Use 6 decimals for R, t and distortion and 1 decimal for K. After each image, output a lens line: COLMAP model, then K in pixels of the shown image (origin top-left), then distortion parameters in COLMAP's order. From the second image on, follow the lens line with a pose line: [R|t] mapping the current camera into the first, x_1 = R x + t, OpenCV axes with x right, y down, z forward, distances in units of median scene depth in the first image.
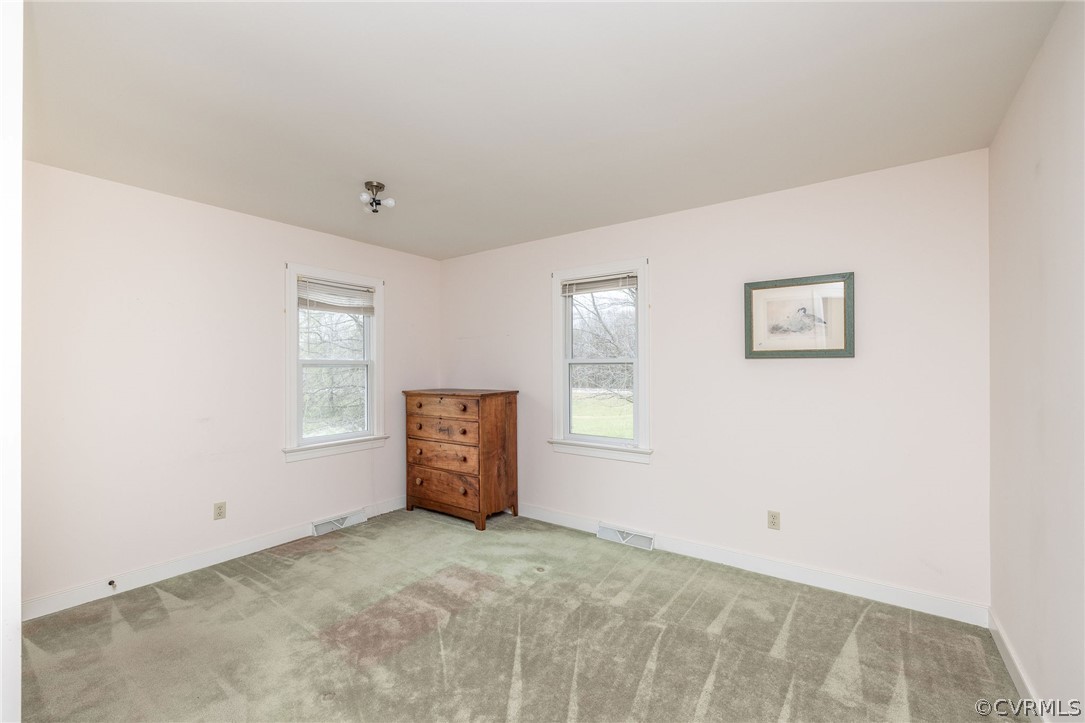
lens RADIAL K [[456.7, 0, 537.3], [0, 456.7, 362.3], [0, 0, 1]] dist [-0.000631, -0.000330]
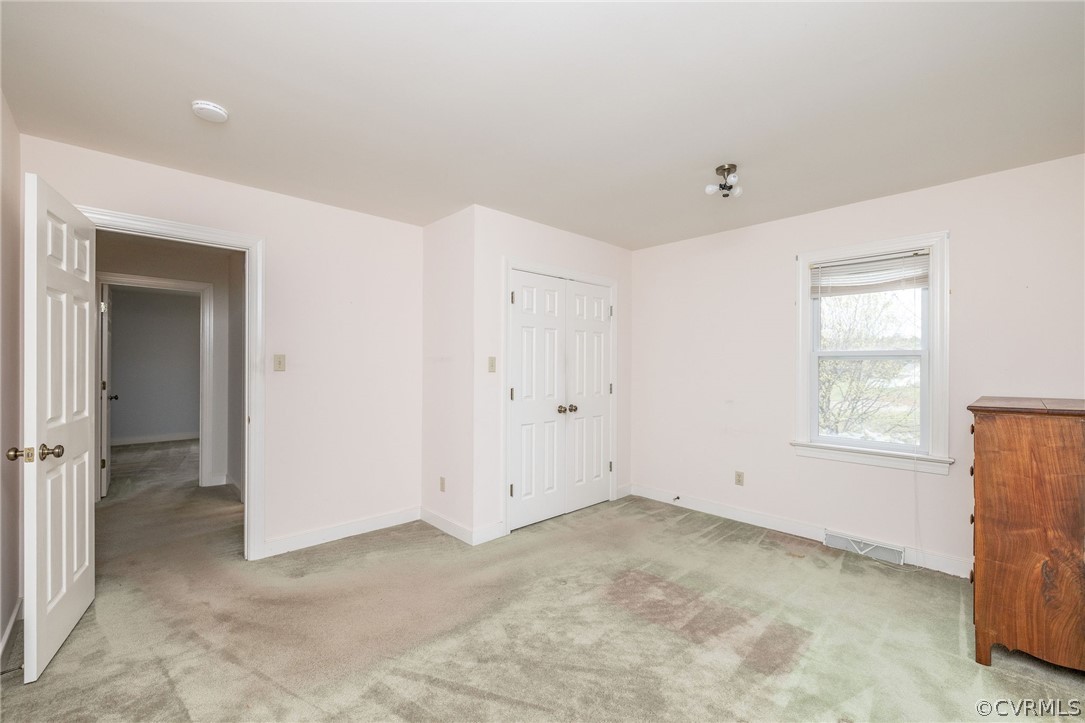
lens RADIAL K [[456.7, 0, 554.8], [0, 456.7, 362.9], [0, 0, 1]] dist [-0.000631, -0.000330]
pose [[-0.156481, -0.003104, -0.987676, 0.508492], [0.004379, 0.999983, -0.003837, 0.019041], [0.987671, -0.004926, -0.156465, 0.623352]]
